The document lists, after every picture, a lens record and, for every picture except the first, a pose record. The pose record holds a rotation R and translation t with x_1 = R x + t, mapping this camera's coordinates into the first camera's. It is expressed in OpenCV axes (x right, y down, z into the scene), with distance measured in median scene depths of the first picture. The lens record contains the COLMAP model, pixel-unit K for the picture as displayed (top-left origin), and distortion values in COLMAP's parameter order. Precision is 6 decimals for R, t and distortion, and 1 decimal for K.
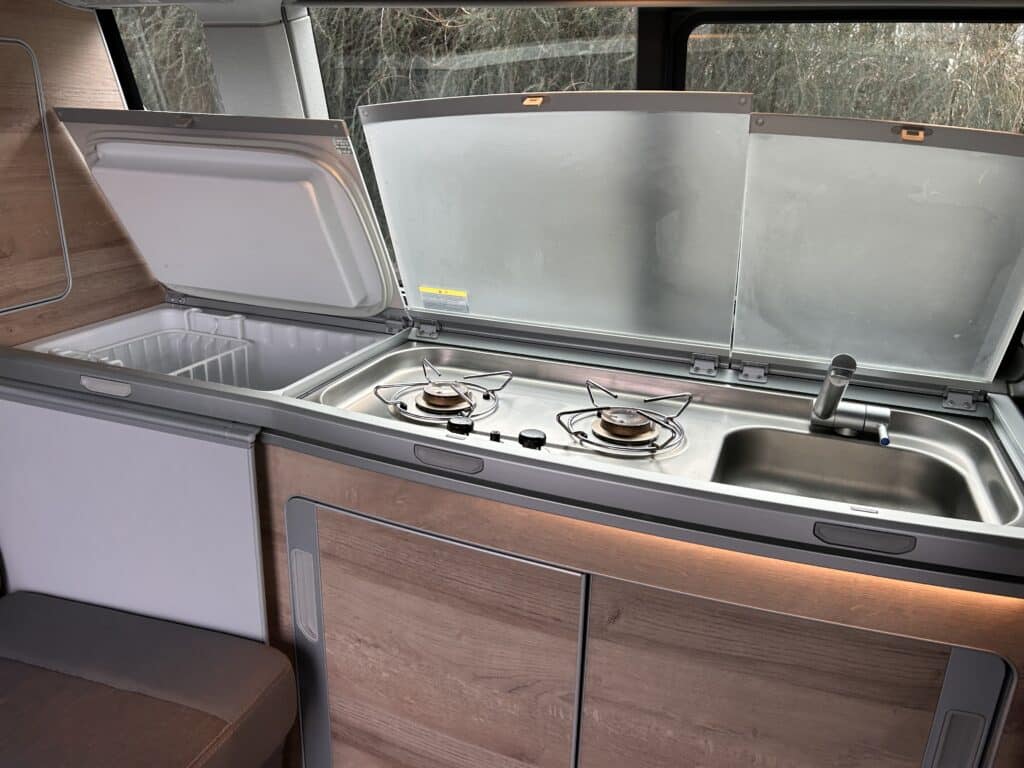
lens RADIAL K [[775.1, 0, 521.0], [0, 775.1, 381.6], [0, 0, 1]] dist [0.002911, 0.005257]
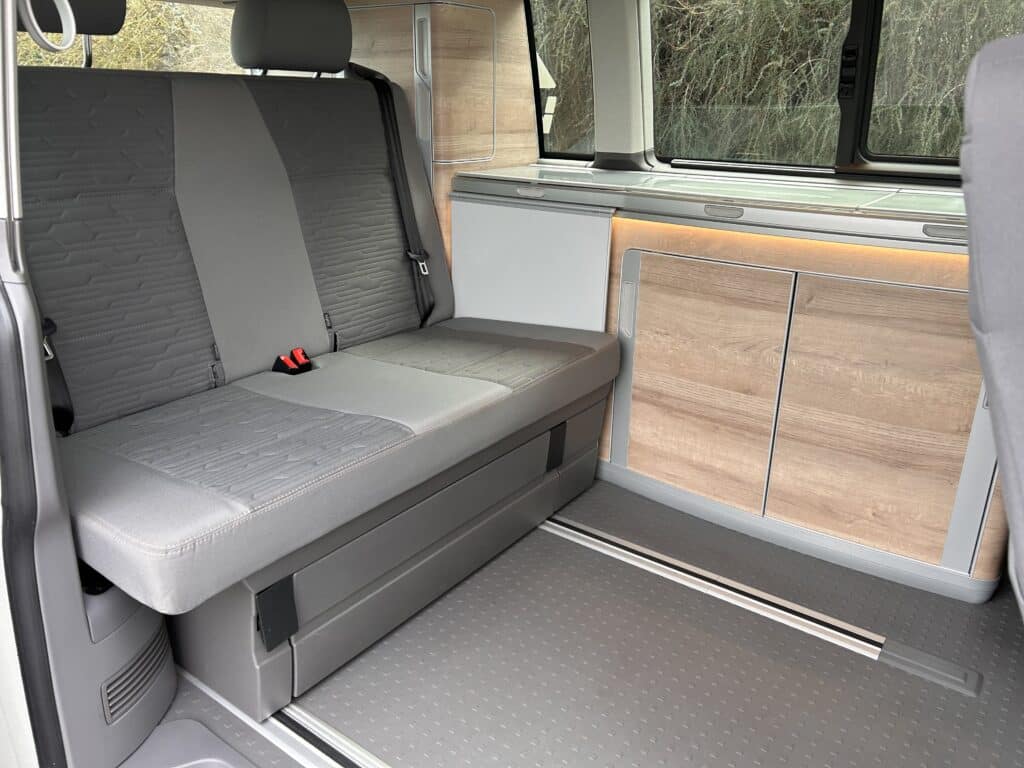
lens RADIAL K [[766.2, 0, 507.8], [0, 766.2, 379.7], [0, 0, 1]] dist [0.037718, -0.055202]
pose [[0.958935, 0.080714, -0.271897, -0.050305], [-0.079823, 0.996706, 0.014354, 0.476314], [0.272160, 0.007939, 0.962219, -0.875321]]
